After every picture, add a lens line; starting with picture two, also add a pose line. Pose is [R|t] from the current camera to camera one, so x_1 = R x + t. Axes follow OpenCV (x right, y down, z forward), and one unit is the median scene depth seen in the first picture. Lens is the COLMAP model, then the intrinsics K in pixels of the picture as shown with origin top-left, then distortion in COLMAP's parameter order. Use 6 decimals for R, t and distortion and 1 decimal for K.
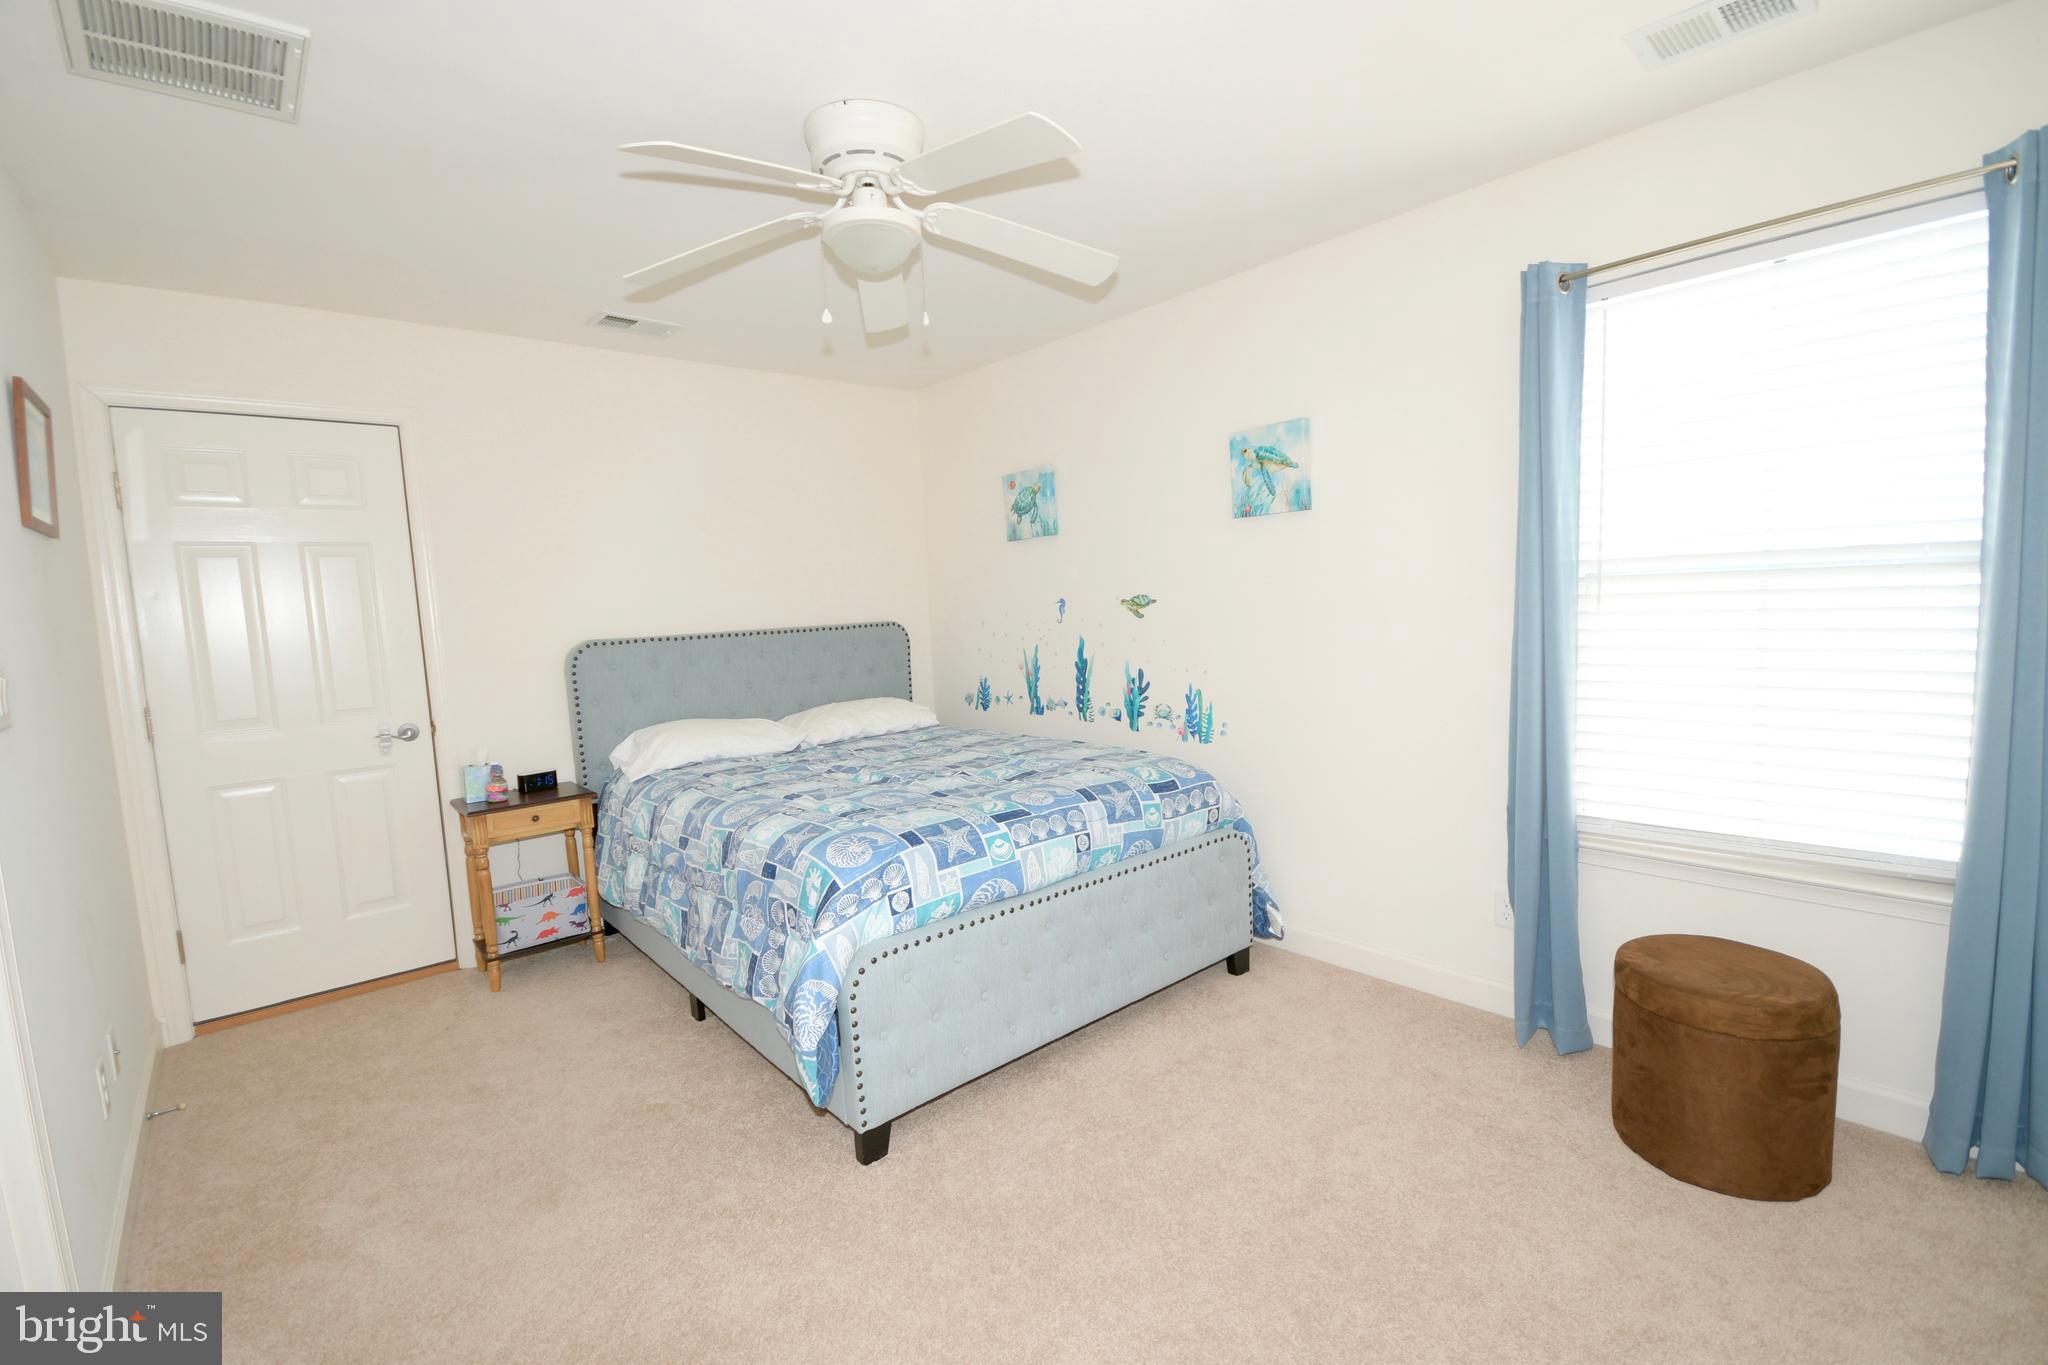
lens RADIAL K [[915.1, 0, 1023.6], [0, 915.1, 675.5], [0, 0, 1]] dist [-0.002688, -0.000150]
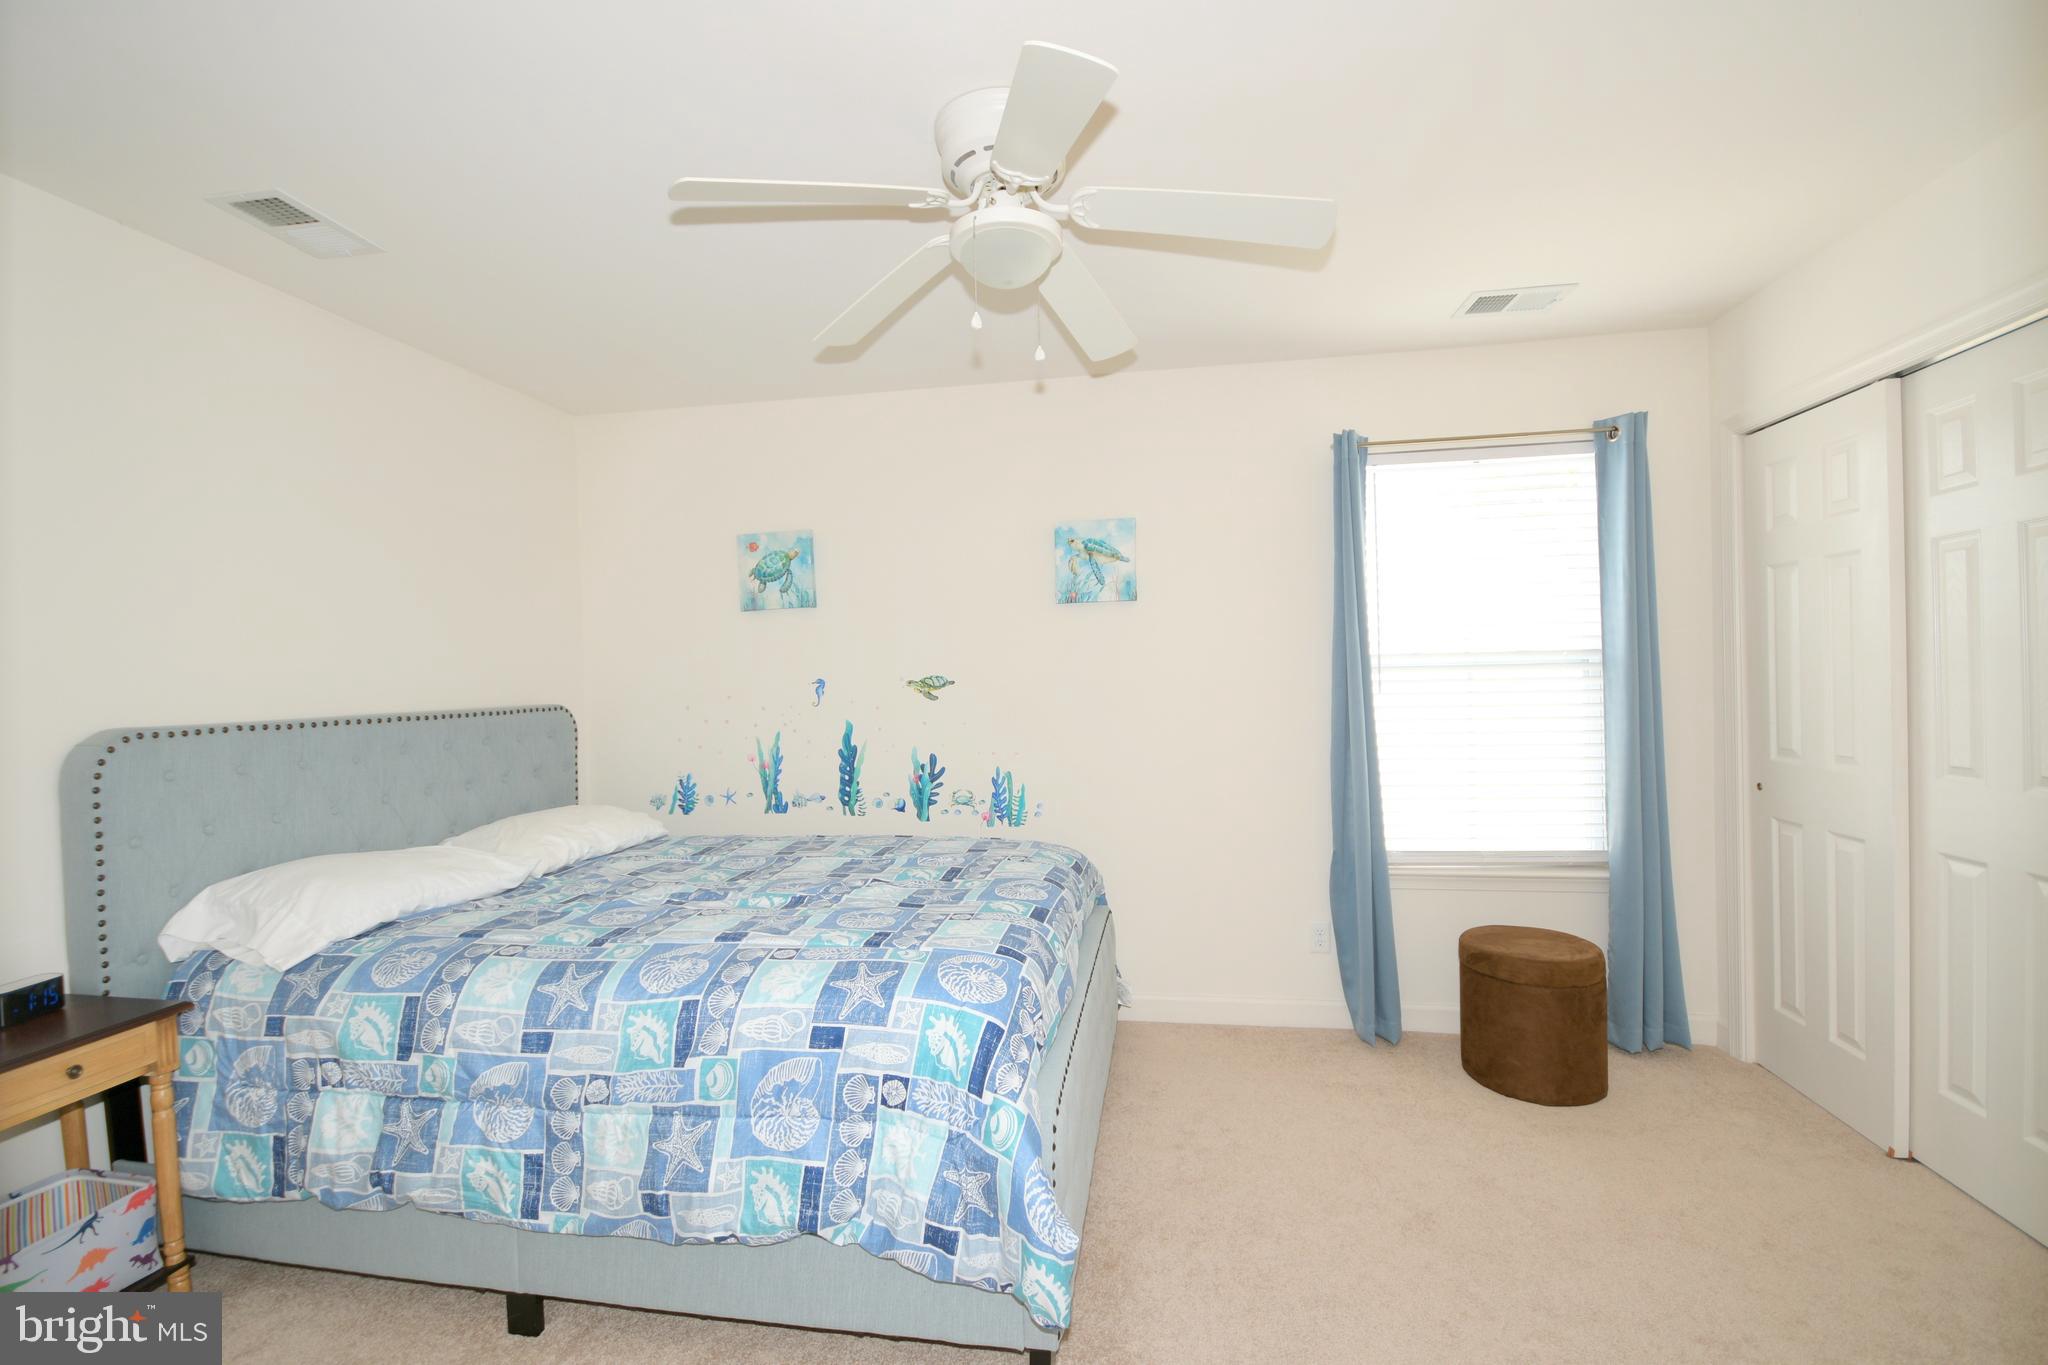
lens RADIAL K [[902.8, 0, 1024.0], [0, 902.8, 682.5], [0, 0, 1]] dist [0.001748, -0.004706]
pose [[0.768398, 0.023098, 0.639555, -0.420797], [0.041712, 0.995416, -0.086065, 0.003640], [-0.638611, 0.092809, 0.763912, 0.233216]]
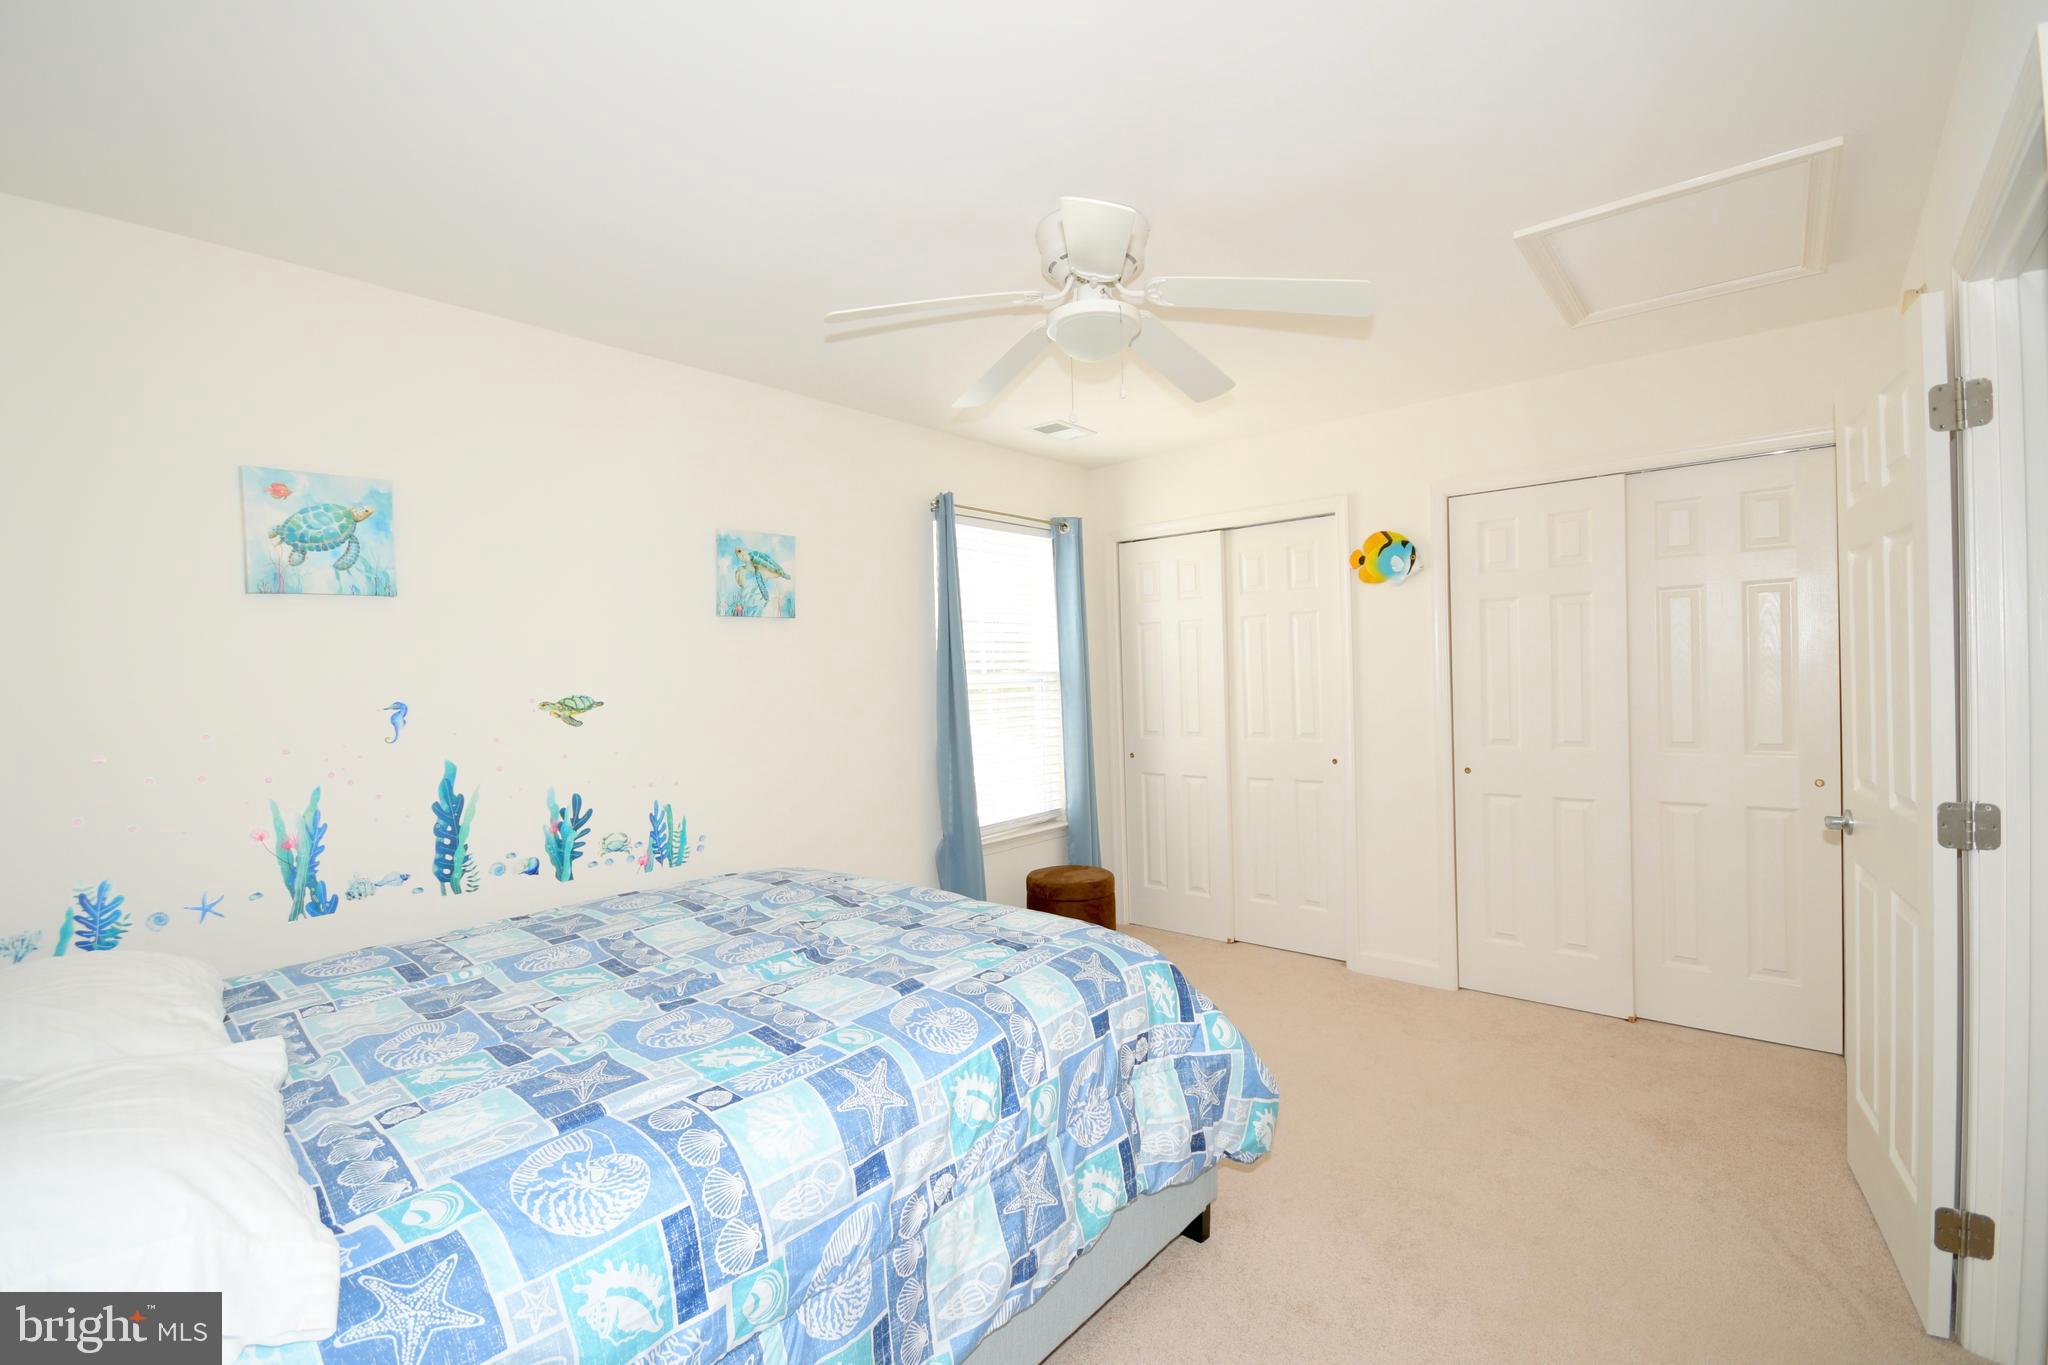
lens RADIAL K [[900.1, 0, 1024.0], [0, 900.1, 682.5], [0, 0, 1]] dist [0.012684, -0.000197]
pose [[-0.148819, 0.039550, 0.988073, -0.700551], [0.115236, 0.993086, -0.022394, -0.041468], [-0.982127, 0.110529, -0.152348, 0.784316]]
